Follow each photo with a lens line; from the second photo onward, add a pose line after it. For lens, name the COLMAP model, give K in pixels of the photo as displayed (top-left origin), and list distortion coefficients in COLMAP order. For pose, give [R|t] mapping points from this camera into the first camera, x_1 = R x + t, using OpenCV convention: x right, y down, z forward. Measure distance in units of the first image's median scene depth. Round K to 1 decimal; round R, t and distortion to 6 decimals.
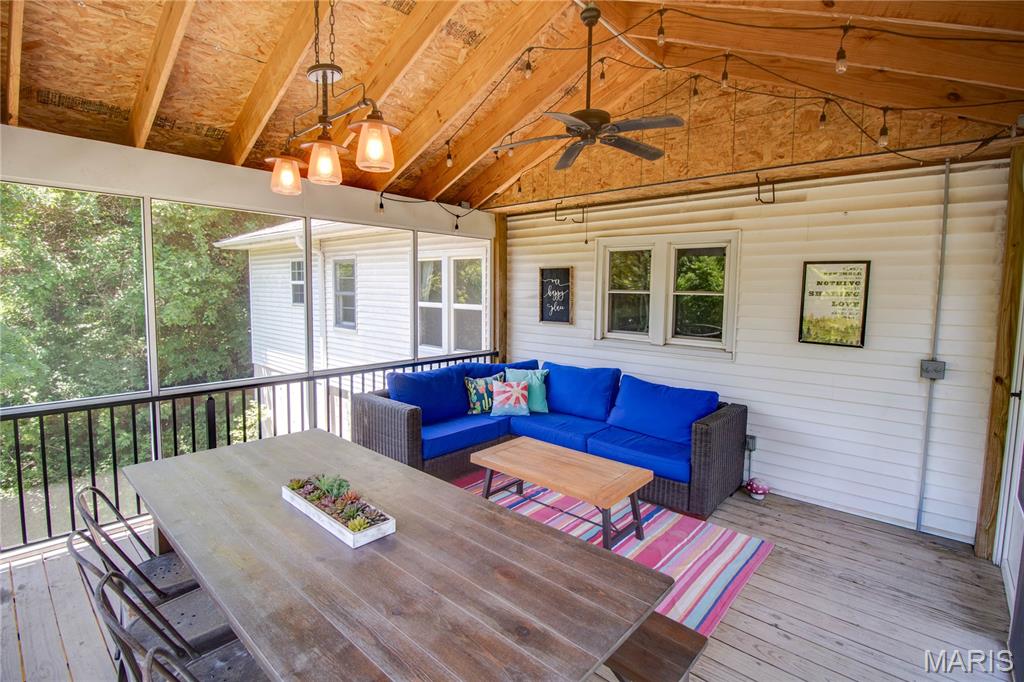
lens RADIAL K [[494.9, 0, 515.9], [0, 494.9, 335.6], [0, 0, 1]] dist [-0.002407, -0.001896]
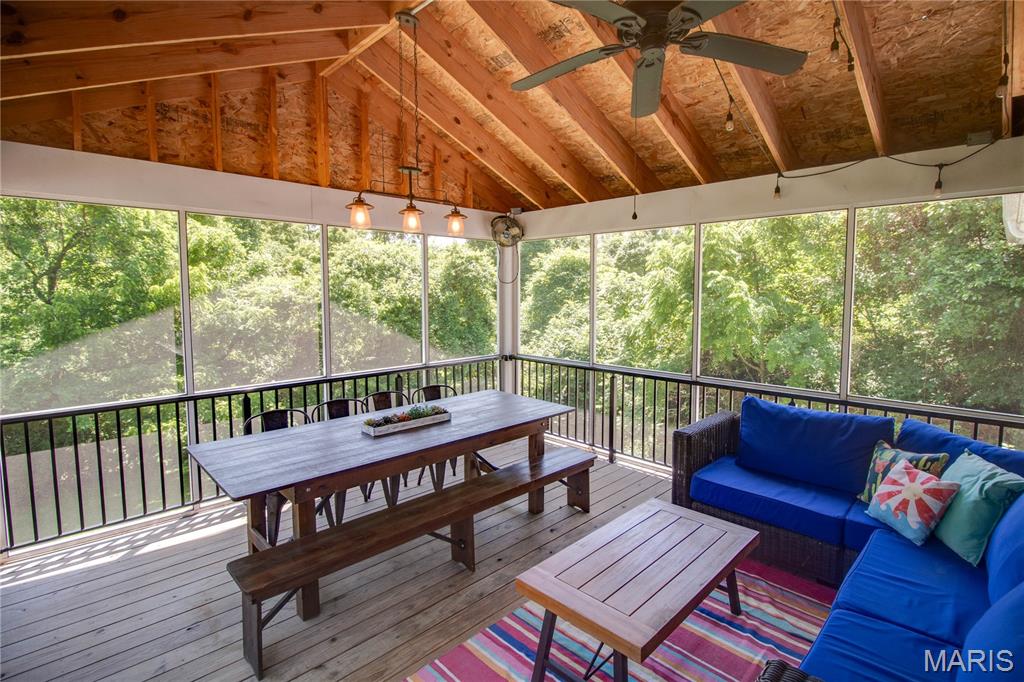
lens RADIAL K [[494.9, 0, 517.3], [0, 494.9, 337.7], [0, 0, 1]] dist [-0.002407, -0.001896]
pose [[-0.064004, 0.081386, -0.994625, 0.522001], [-0.093479, 0.991798, 0.087170, -0.051435], [0.993562, 0.098556, -0.055872, 0.596393]]
